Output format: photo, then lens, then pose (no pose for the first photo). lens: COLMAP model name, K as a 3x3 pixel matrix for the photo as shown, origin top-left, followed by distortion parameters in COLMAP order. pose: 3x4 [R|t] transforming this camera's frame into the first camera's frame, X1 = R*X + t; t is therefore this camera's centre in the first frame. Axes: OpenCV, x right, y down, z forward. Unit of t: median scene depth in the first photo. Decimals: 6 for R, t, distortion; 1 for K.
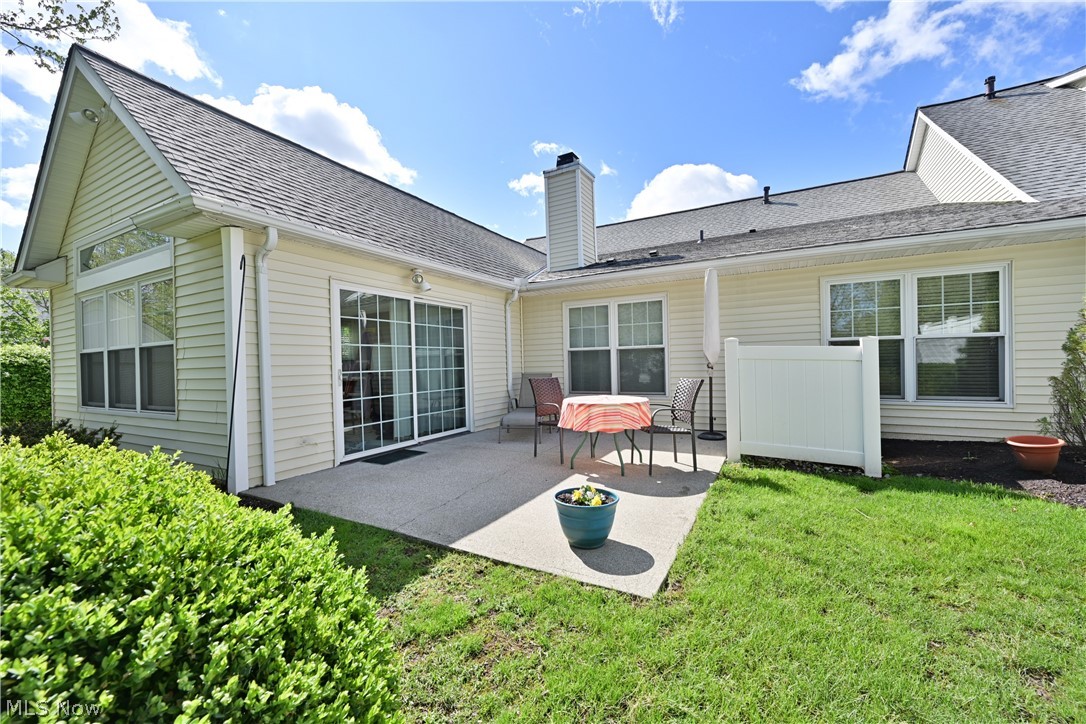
lens RADIAL K [[429.5, 0, 543.0], [0, 429.5, 362.0], [0, 0, 1]] dist [0.000096, -0.000011]
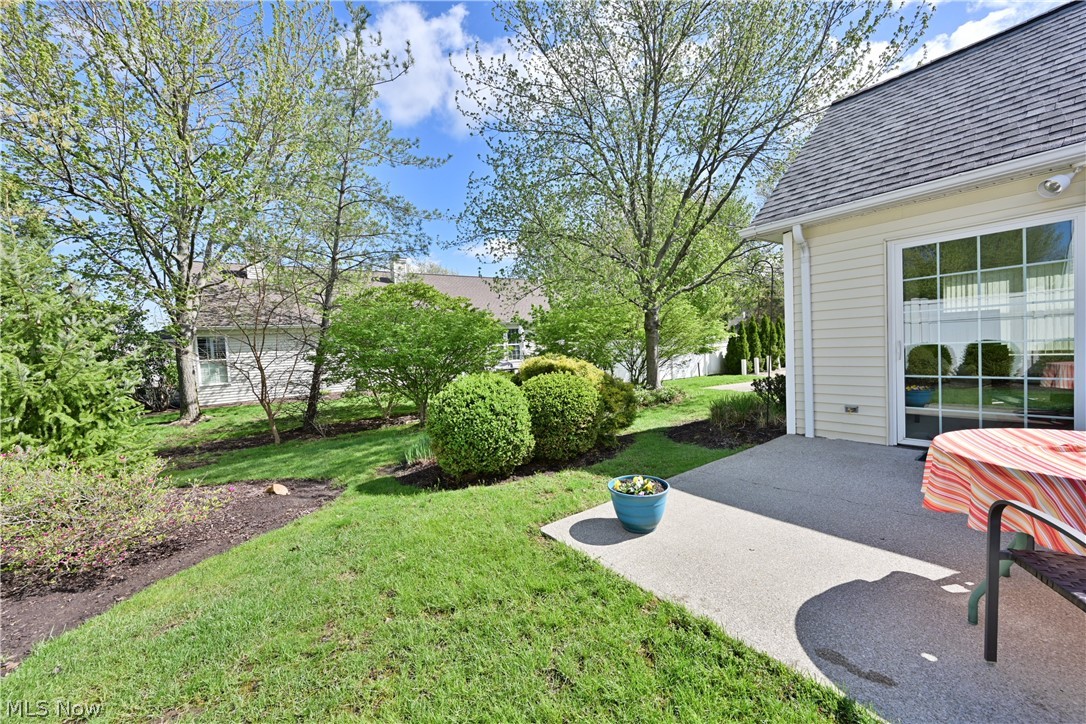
lens RADIAL K [[429.5, 0, 543.0], [0, 429.5, 362.0], [0, 0, 1]] dist [0.000096, -0.000011]
pose [[-0.427398, 0.081953, -0.900342, 0.780343], [0.062831, 0.996167, 0.060850, -0.047643], [0.901878, -0.030562, -0.430909, 0.863829]]
